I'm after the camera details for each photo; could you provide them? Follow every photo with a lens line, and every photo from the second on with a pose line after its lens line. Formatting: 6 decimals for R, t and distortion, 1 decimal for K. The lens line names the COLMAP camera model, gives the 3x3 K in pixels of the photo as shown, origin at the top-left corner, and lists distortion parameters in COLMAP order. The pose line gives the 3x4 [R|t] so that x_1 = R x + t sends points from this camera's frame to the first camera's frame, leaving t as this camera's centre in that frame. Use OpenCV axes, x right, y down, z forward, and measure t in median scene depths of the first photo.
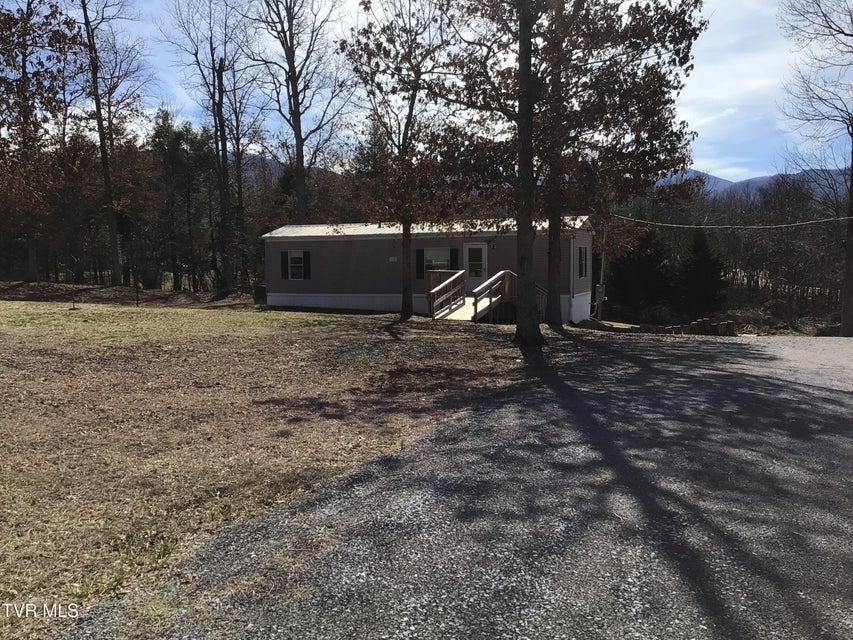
lens RADIAL K [[773.6, 0, 426.5], [0, 773.6, 320.0], [0, 0, 1]] dist [0.120337, -0.204302]
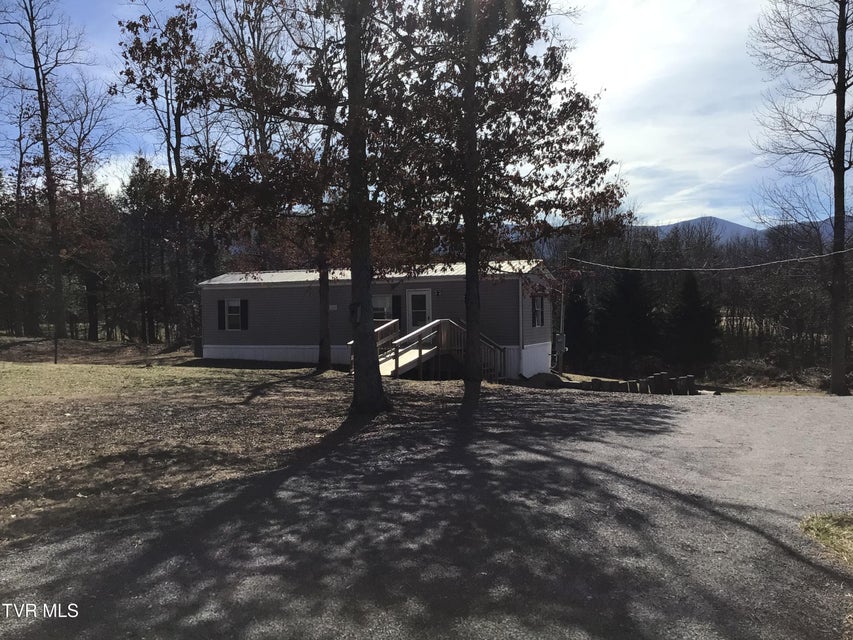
lens RADIAL K [[773.6, 0, 426.5], [0, 773.6, 320.0], [0, 0, 1]] dist [0.120337, -0.204302]
pose [[0.999536, -0.005589, -0.029944, 0.092349], [0.003695, 0.998010, -0.062946, -0.005192], [0.030237, 0.062806, 0.997568, 0.083606]]
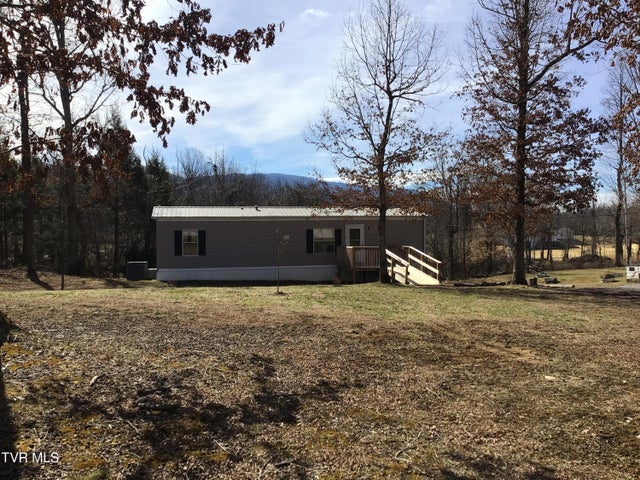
lens RADIAL K [[580.4, 0, 320.0], [0, 580.4, 240.0], [0, 0, 1]] dist [0.120337, -0.204302]
pose [[0.807860, -0.002228, 0.589370, -0.510242], [0.047735, 0.996955, -0.061662, -0.016535], [-0.587438, 0.077948, 0.805507, 0.243972]]
